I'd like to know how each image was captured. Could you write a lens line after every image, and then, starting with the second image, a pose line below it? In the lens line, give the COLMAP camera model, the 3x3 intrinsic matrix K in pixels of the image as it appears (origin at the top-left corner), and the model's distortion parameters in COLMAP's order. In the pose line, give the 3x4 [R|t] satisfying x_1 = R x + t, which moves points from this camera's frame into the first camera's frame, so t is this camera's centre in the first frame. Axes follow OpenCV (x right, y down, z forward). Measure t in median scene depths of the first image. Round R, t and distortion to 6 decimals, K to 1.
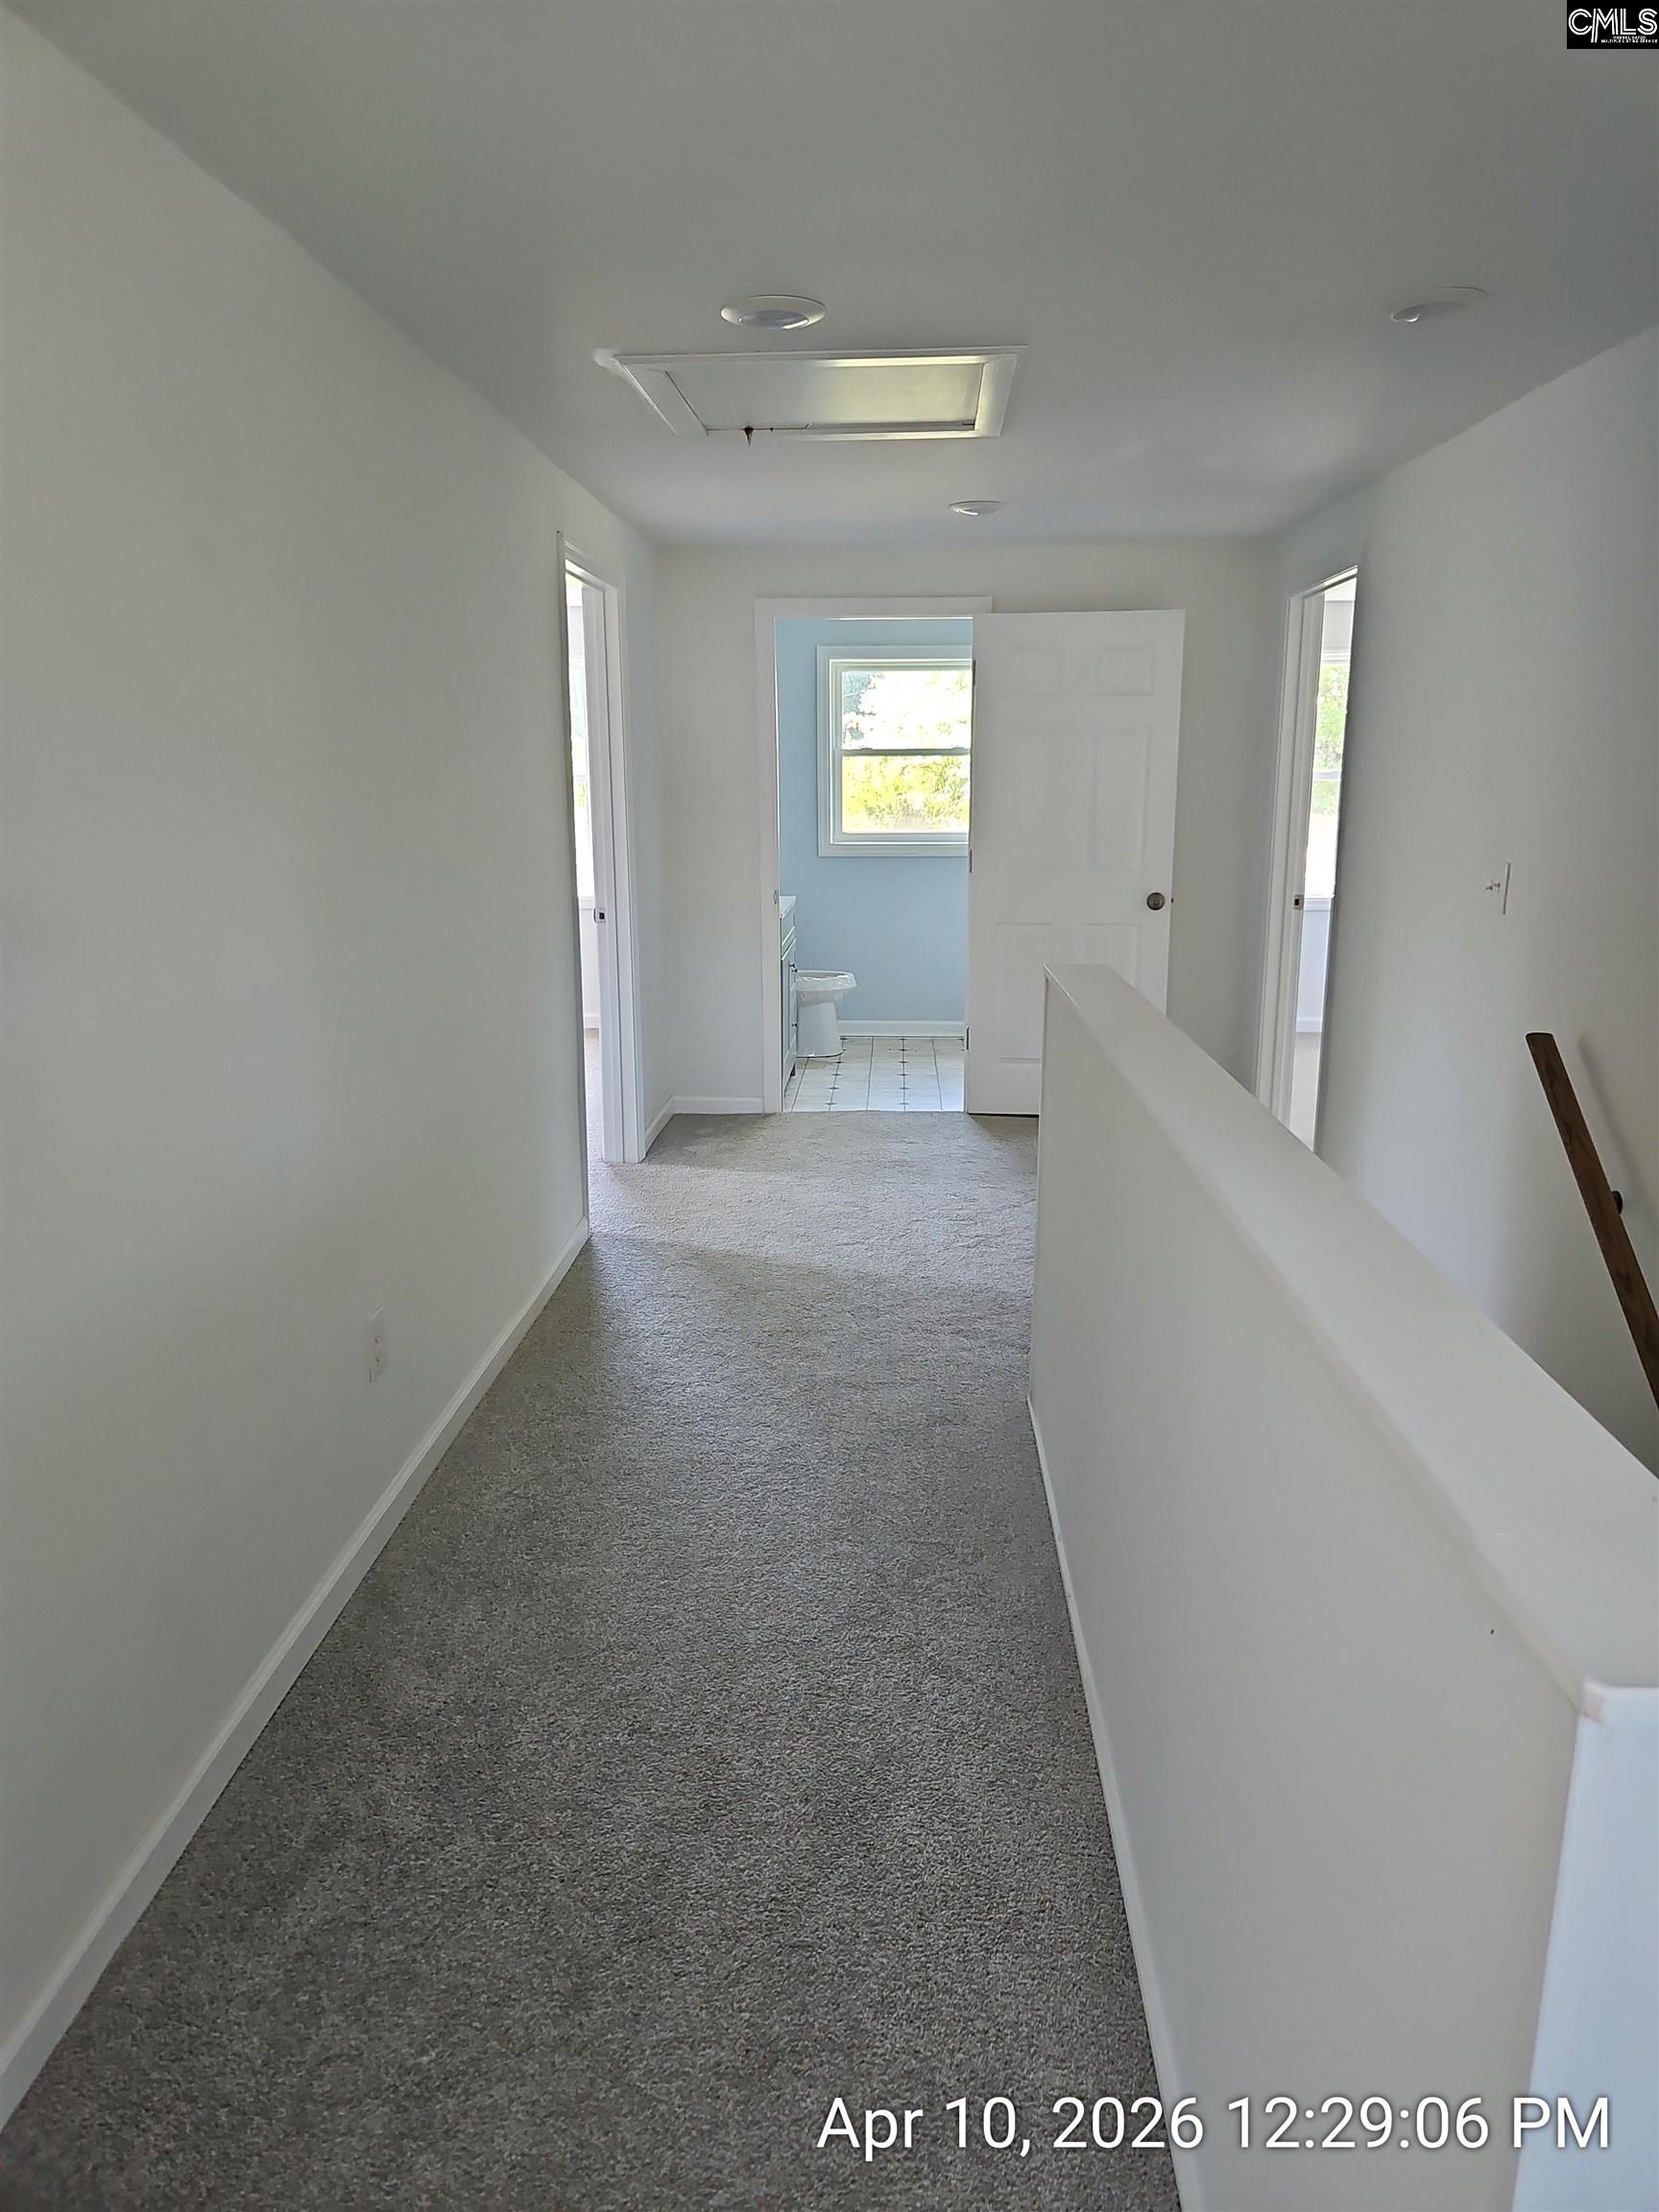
lens RADIAL K [[1467.9, 0, 829.5], [0, 1467.9, 1106.0], [0, 0, 1]] dist [-0.000132, -0.000028]
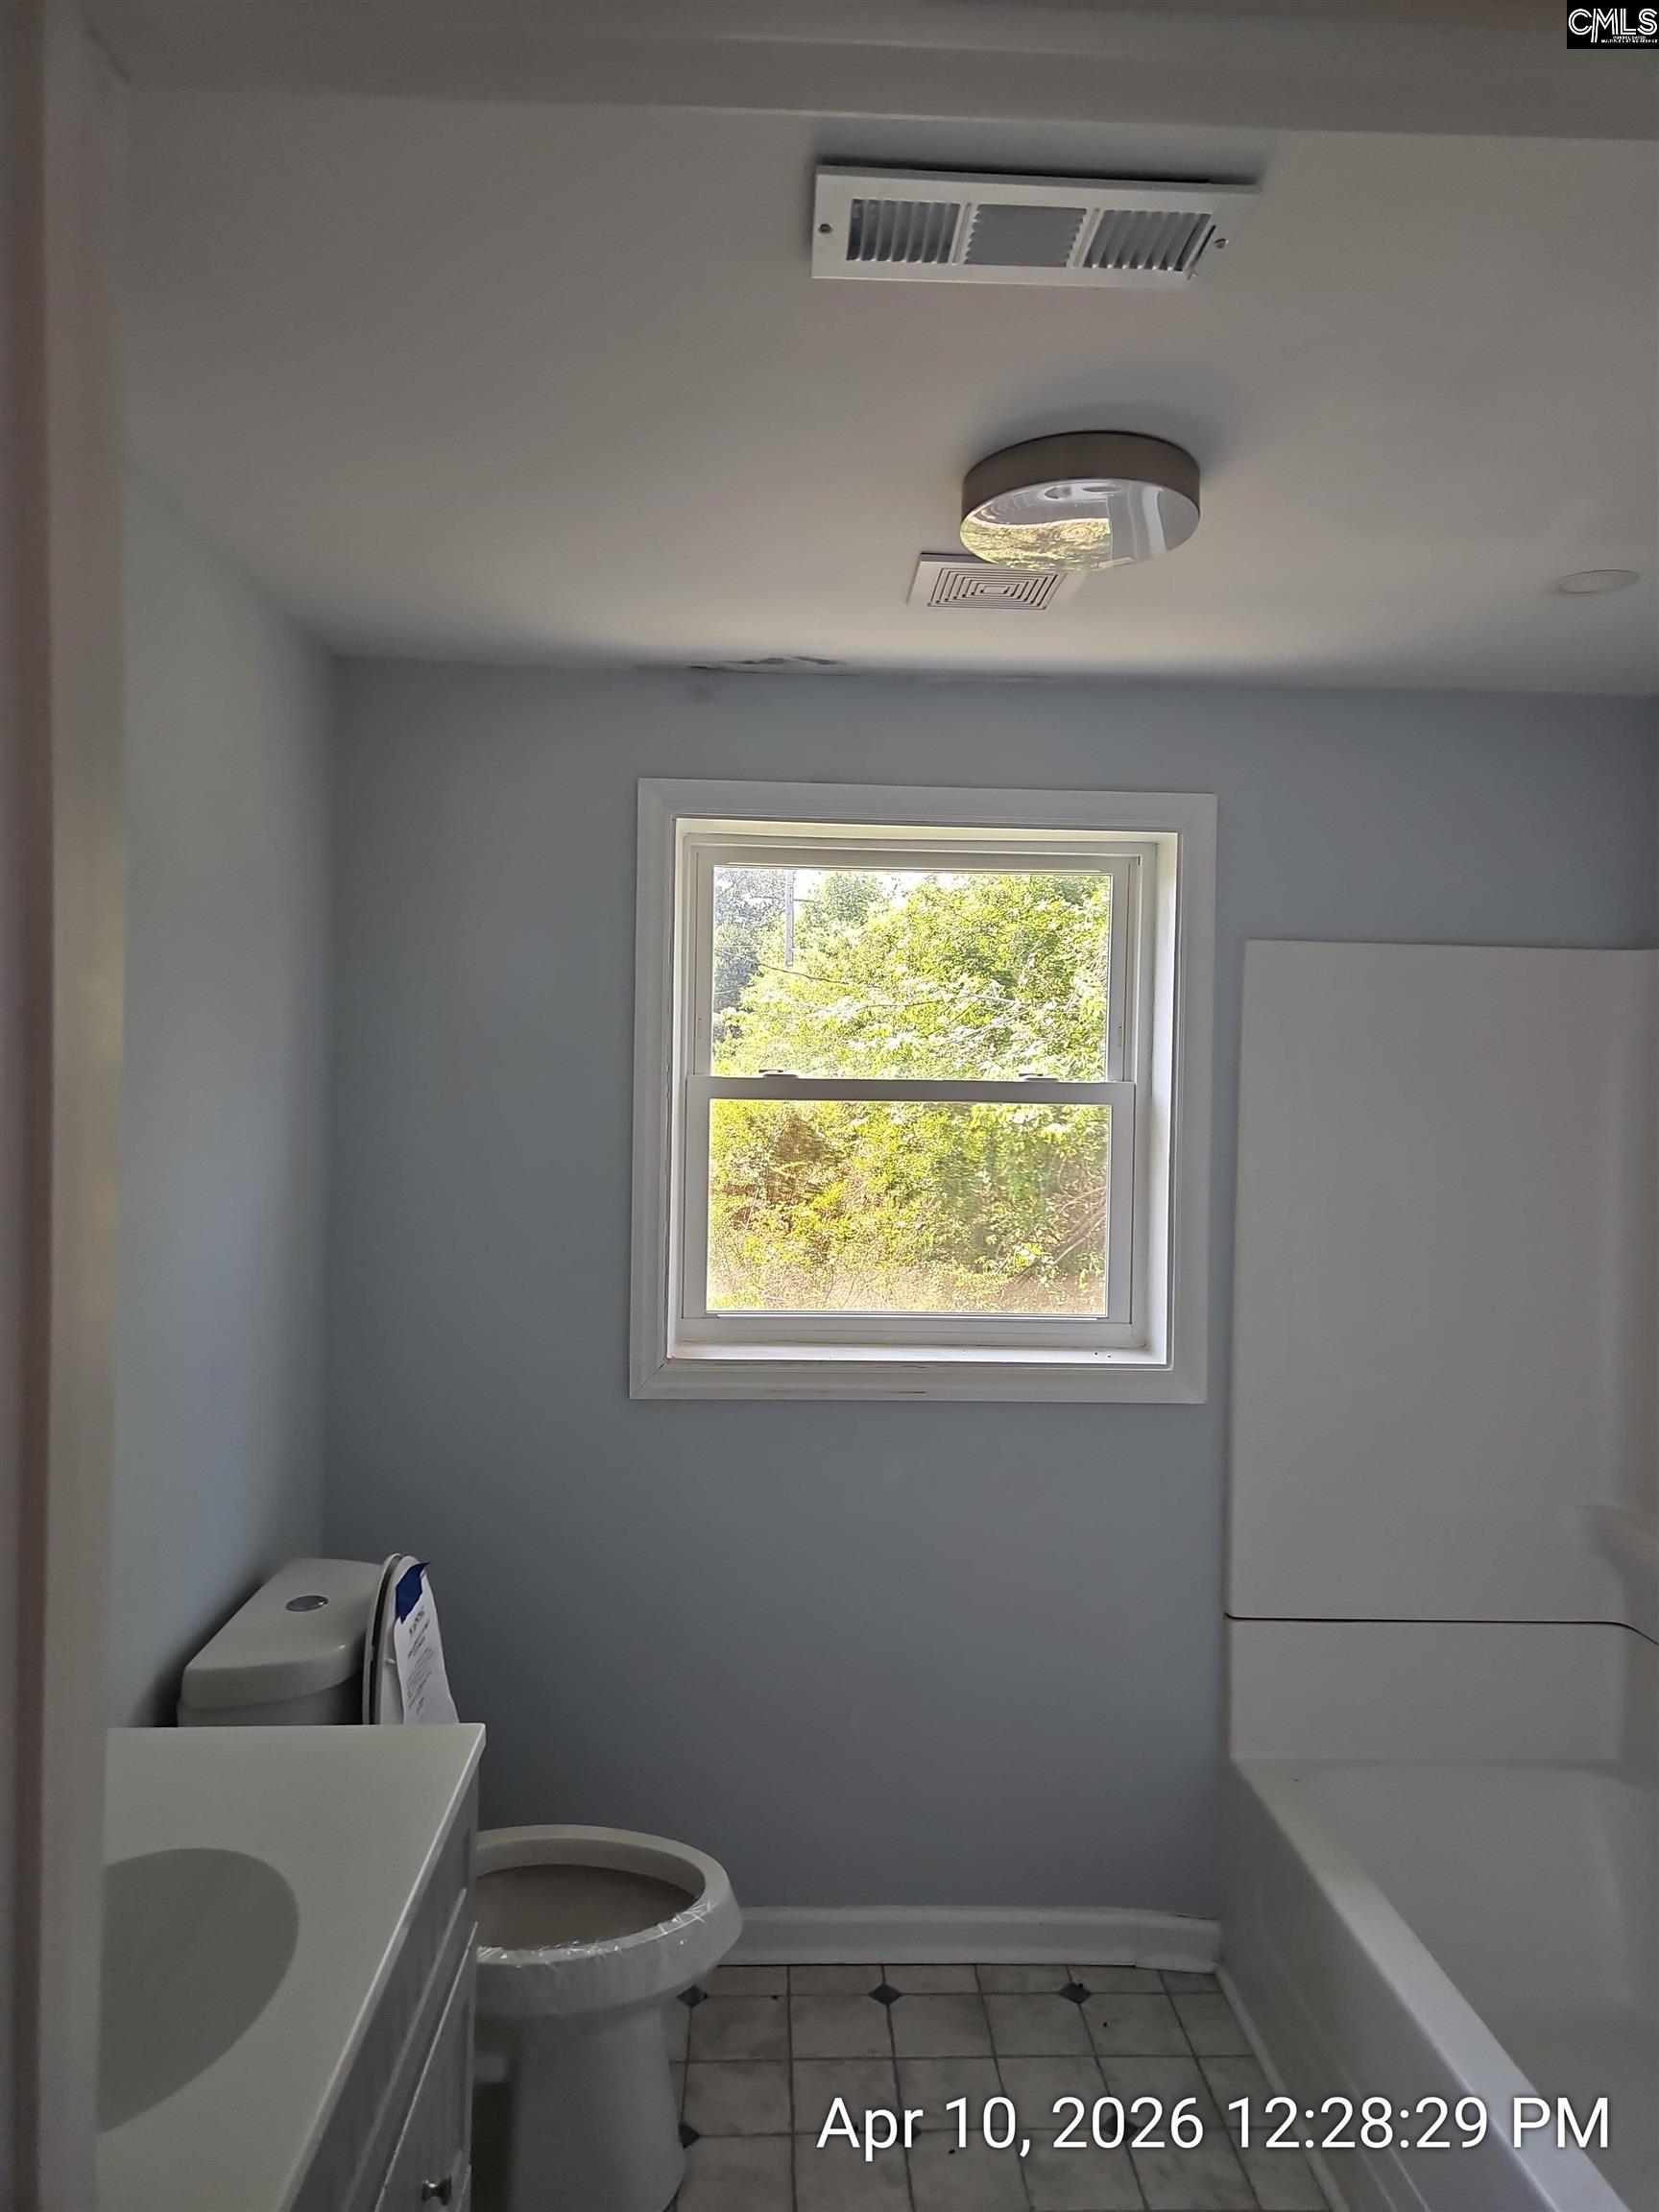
lens RADIAL K [[1467.9, 0, 829.5], [0, 1467.9, 1106.0], [0, 0, 1]] dist [-0.000132, -0.000028]
pose [[0.995782, 0.019459, 0.089663, 0.005821], [0.000208, 0.976771, -0.214286, -0.161398], [-0.091750, 0.213401, 0.972647, 0.658566]]
